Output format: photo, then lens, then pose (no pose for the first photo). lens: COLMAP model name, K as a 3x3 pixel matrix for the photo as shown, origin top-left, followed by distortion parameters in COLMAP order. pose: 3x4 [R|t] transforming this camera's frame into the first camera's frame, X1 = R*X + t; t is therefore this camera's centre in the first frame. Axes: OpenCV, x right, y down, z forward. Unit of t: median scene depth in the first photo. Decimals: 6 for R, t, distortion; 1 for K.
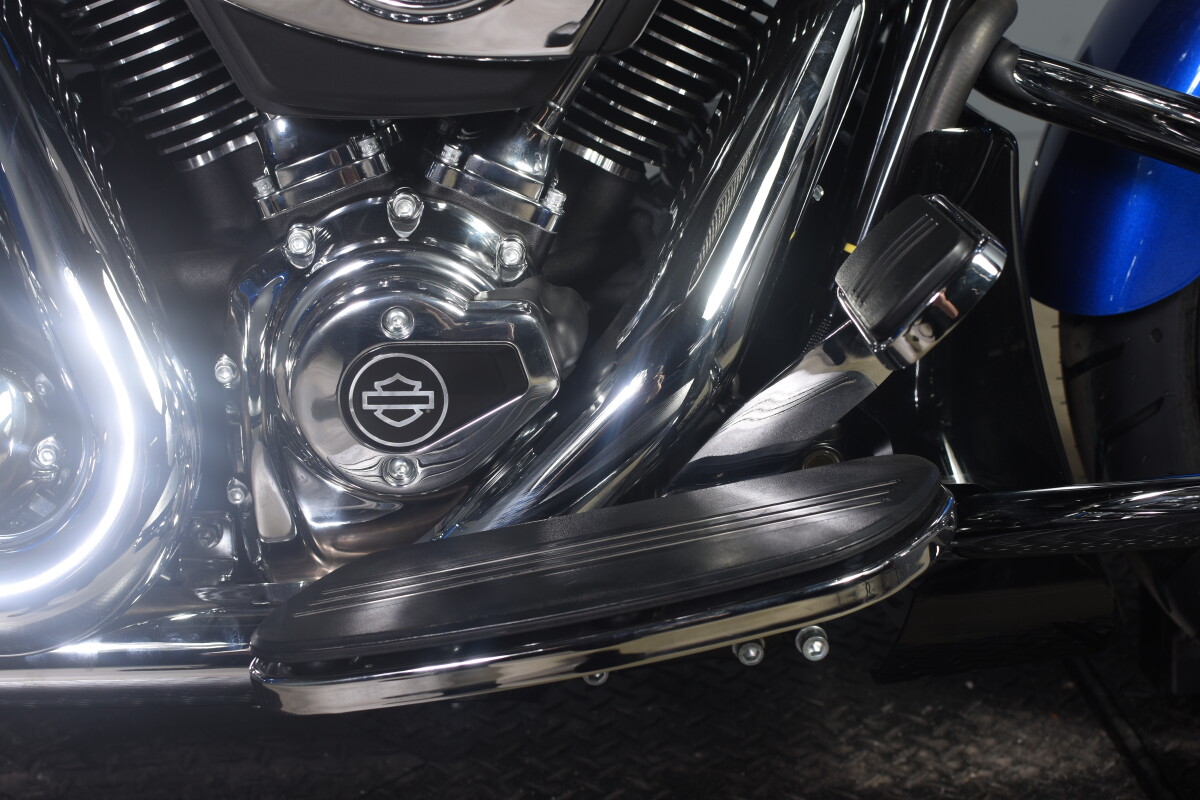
lens RADIAL K [[1843.5, 0, 600.0], [0, 1843.5, 400.0], [0, 0, 1]] dist [-0.195552, 0.174763]
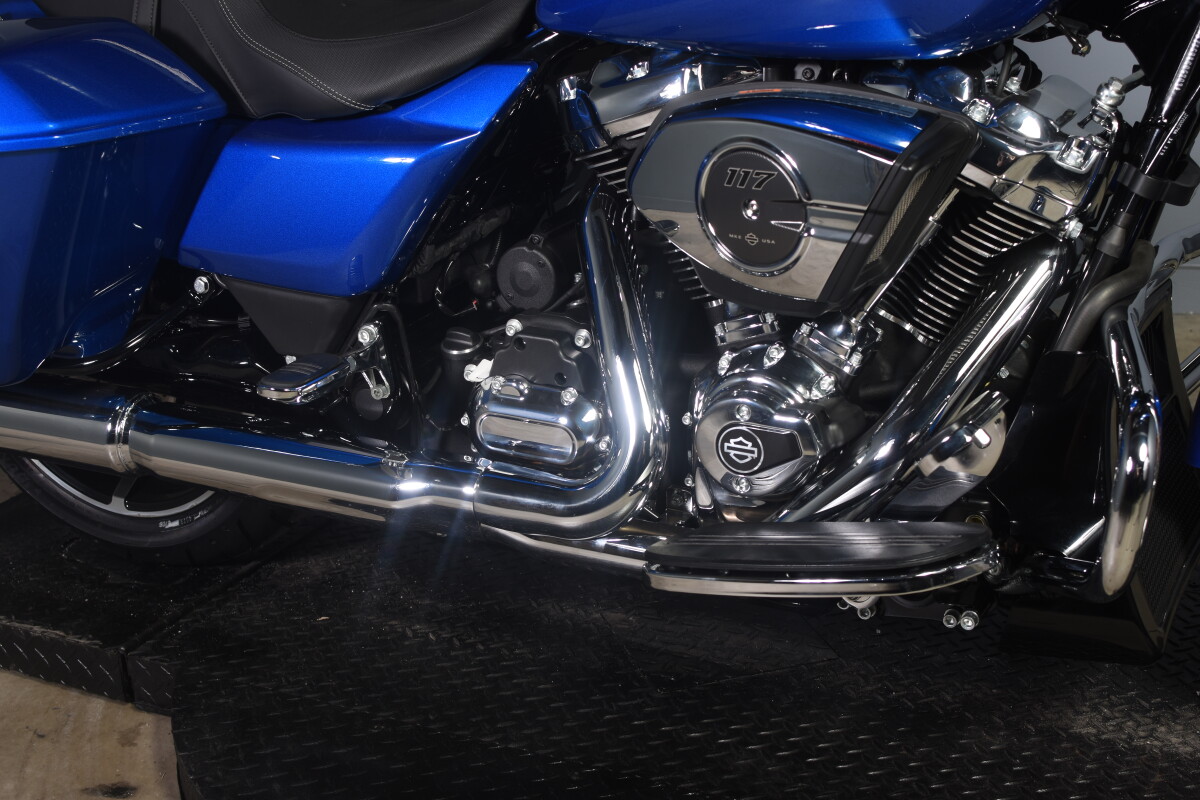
lens RADIAL K [[1830.5, 0, 601.8], [0, 1830.5, 375.2], [0, 0, 1]] dist [-0.166611, 0.105245]
pose [[0.855755, 0.153228, -0.494170, 0.701366], [-0.149249, 0.987644, 0.047785, -0.146218], [0.495386, 0.032862, 0.868051, -0.783322]]
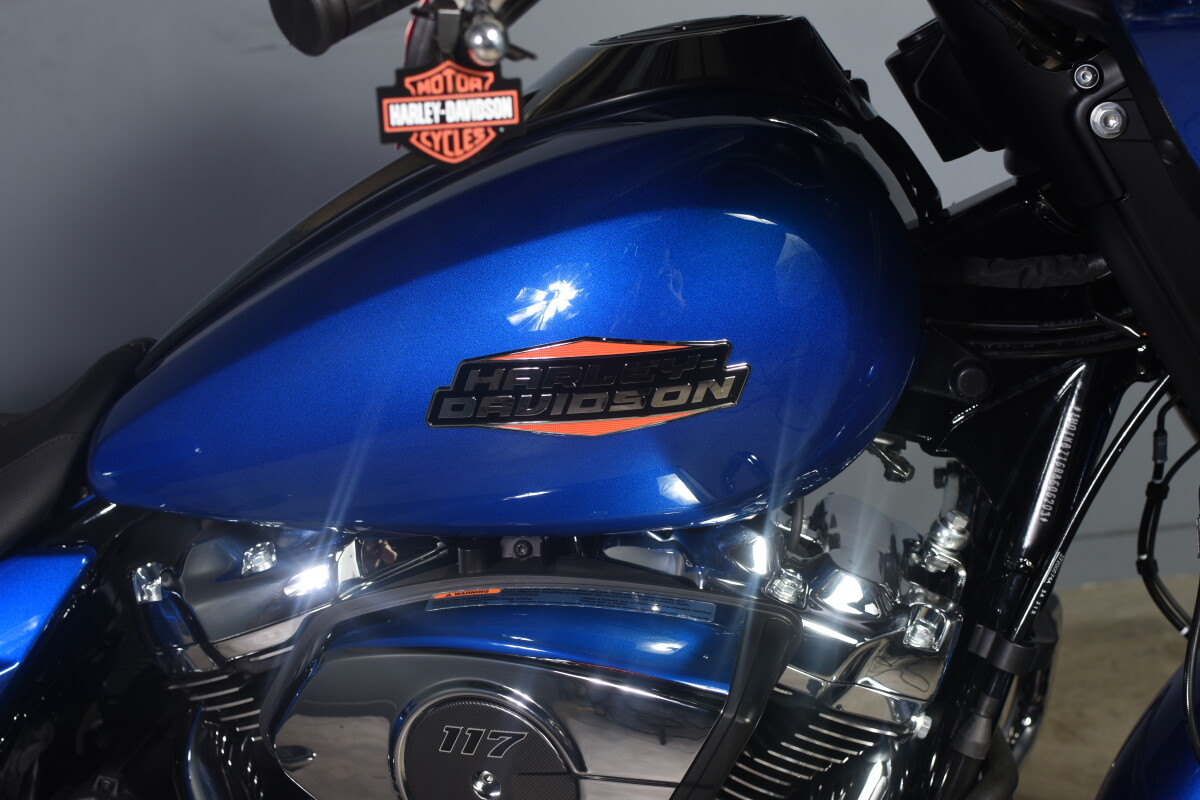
lens RADIAL K [[1843.5, 0, 600.0], [0, 1843.5, 400.0], [0, 0, 1]] dist [-0.195552, 0.174763]
pose [[0.976059, 0.013872, -0.217065, 0.236783], [-0.032975, 0.995867, -0.084631, -0.392800], [0.214993, 0.089763, 0.972482, -0.304394]]
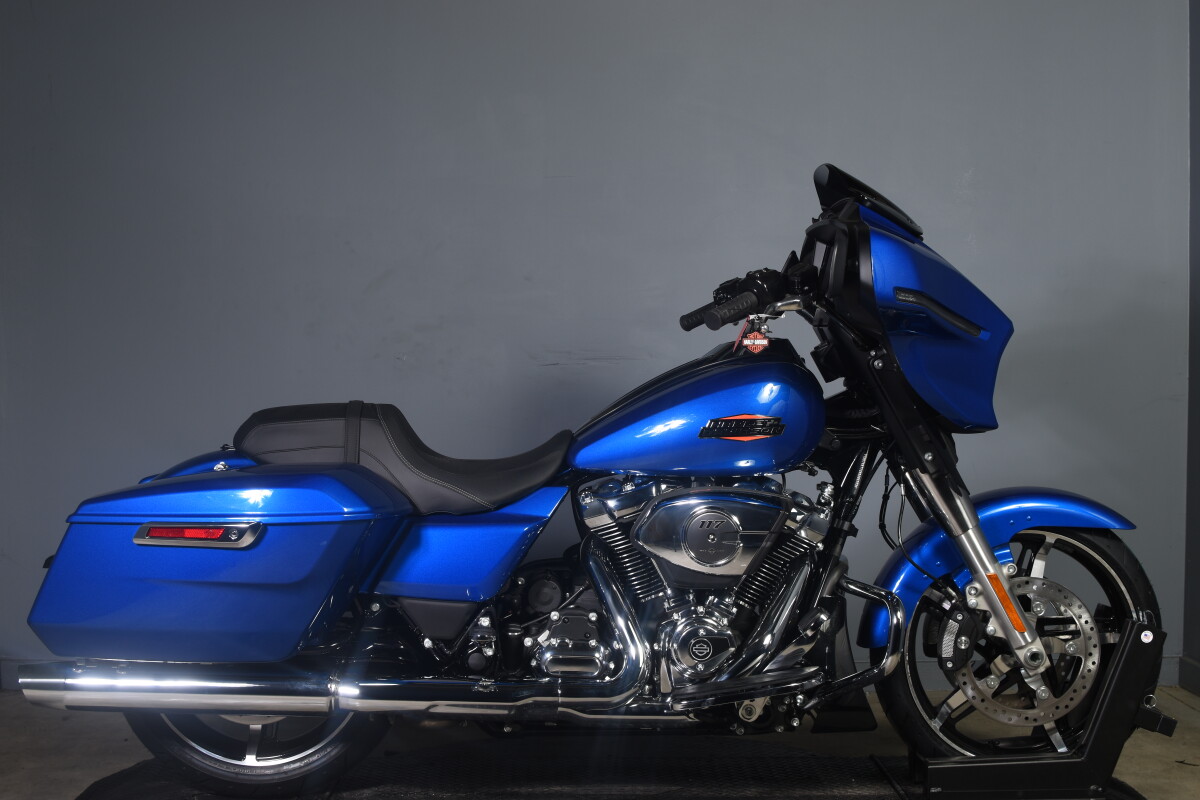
lens RADIAL K [[1843.5, 0, 600.0], [0, 1843.5, 400.0], [0, 0, 1]] dist [-0.195552, 0.174763]
pose [[0.998620, 0.026970, -0.045064, -0.161180], [-0.039448, 0.951652, -0.304635, 0.755838], [0.034669, 0.305992, 0.951403, -3.291262]]
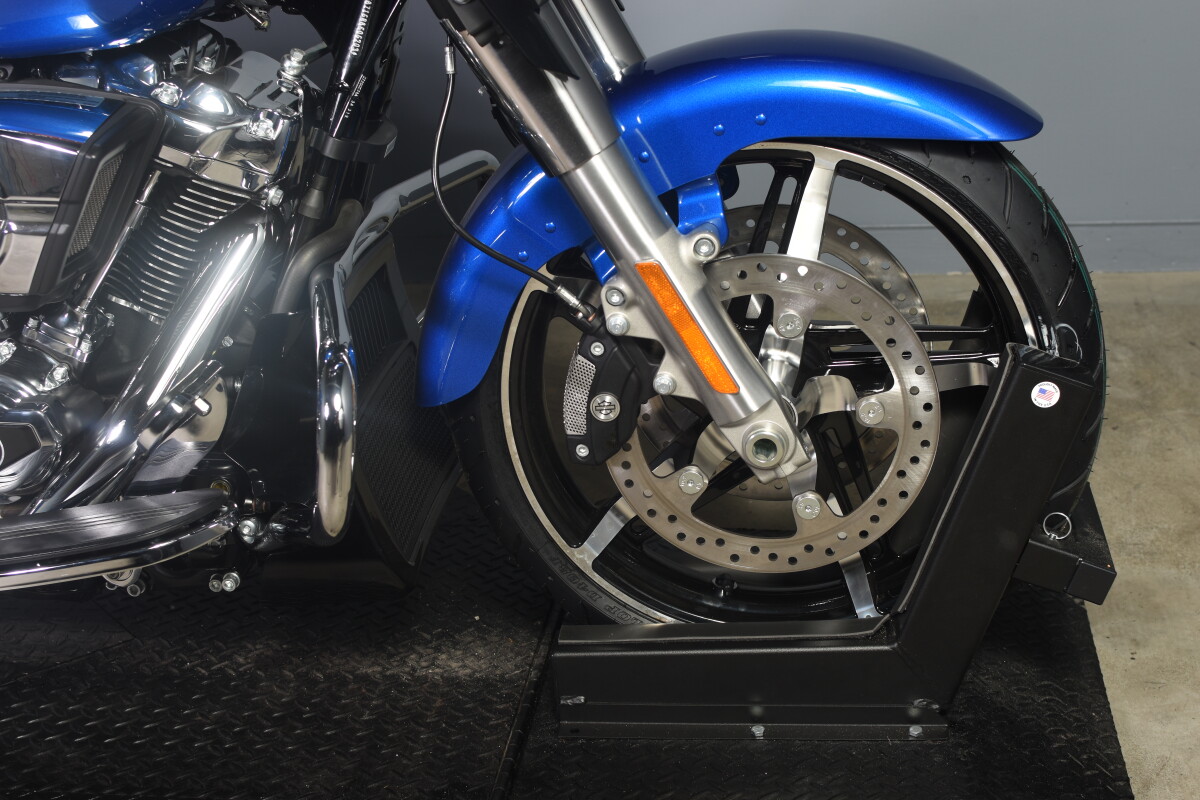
lens RADIAL K [[1843.5, 0, 600.0], [0, 1843.5, 400.0], [0, 0, 1]] dist [-0.195552, 0.174763]
pose [[0.981999, 0.040529, -0.184486, 0.887790], [-0.033317, 0.998561, 0.042026, -0.153967], [0.185923, -0.035123, 0.981936, -0.806012]]
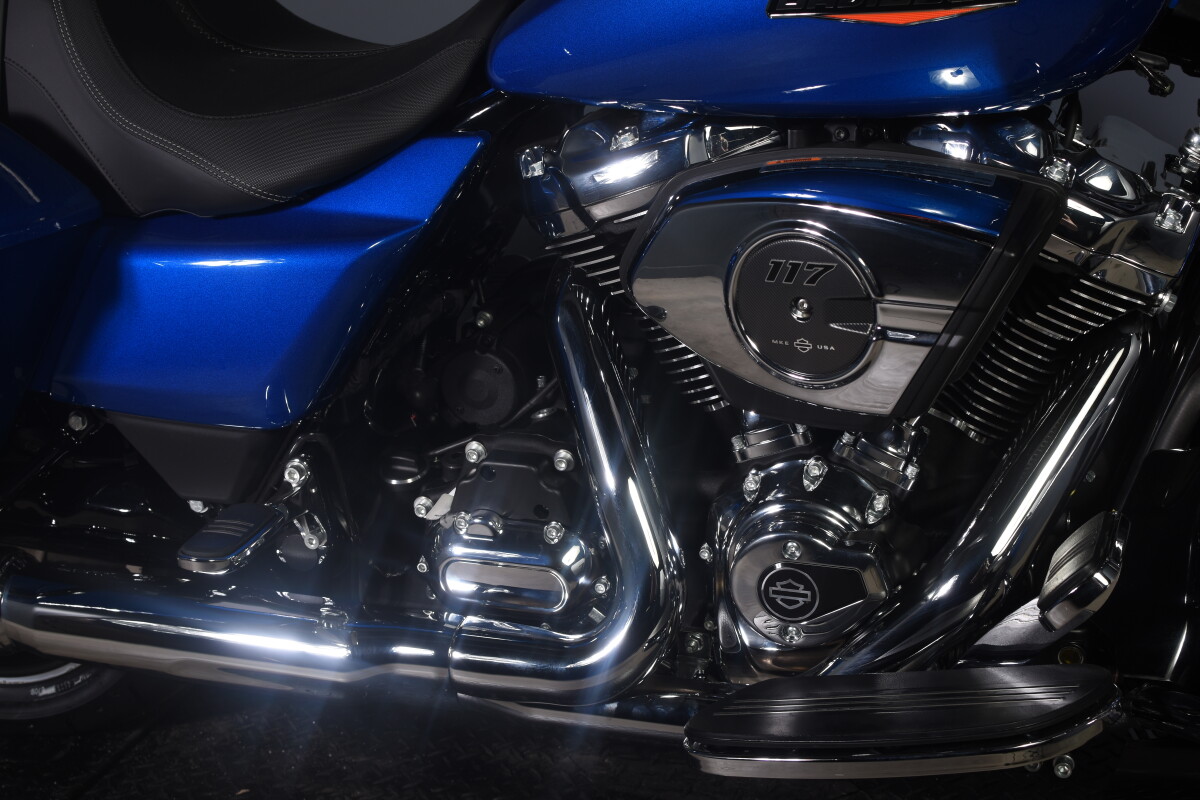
lens RADIAL K [[1843.5, 0, 600.0], [0, 1843.5, 400.0], [0, 0, 1]] dist [-0.195552, 0.174763]
pose [[0.919646, 0.093799, -0.381382, 0.332876], [-0.081327, 0.995496, 0.048729, -0.229708], [0.384235, -0.013797, 0.923132, -0.574877]]
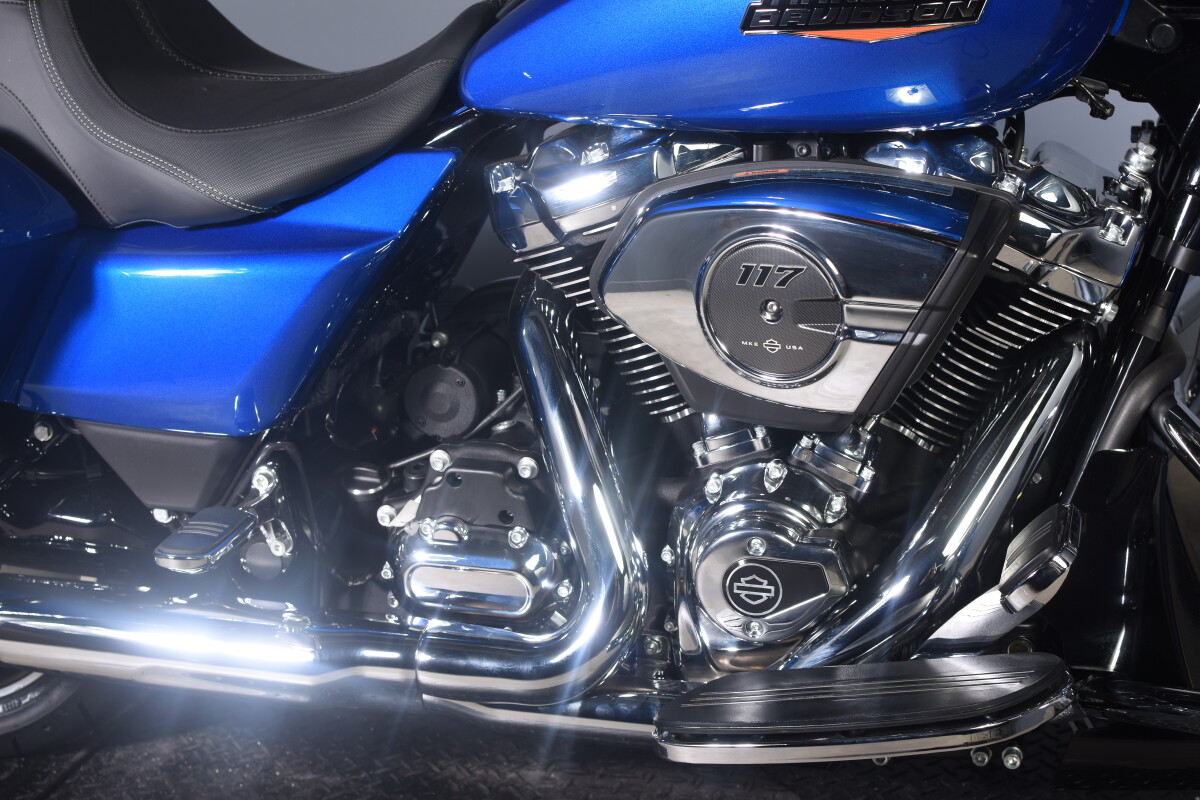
lens RADIAL K [[1843.5, 0, 600.0], [0, 1843.5, 400.0], [0, 0, 1]] dist [-0.195552, 0.174763]
pose [[0.943498, 0.082383, -0.320974, 0.280184], [-0.087777, 0.996137, -0.002345, -0.152799], [0.319541, 0.030386, 0.947085, -0.662374]]
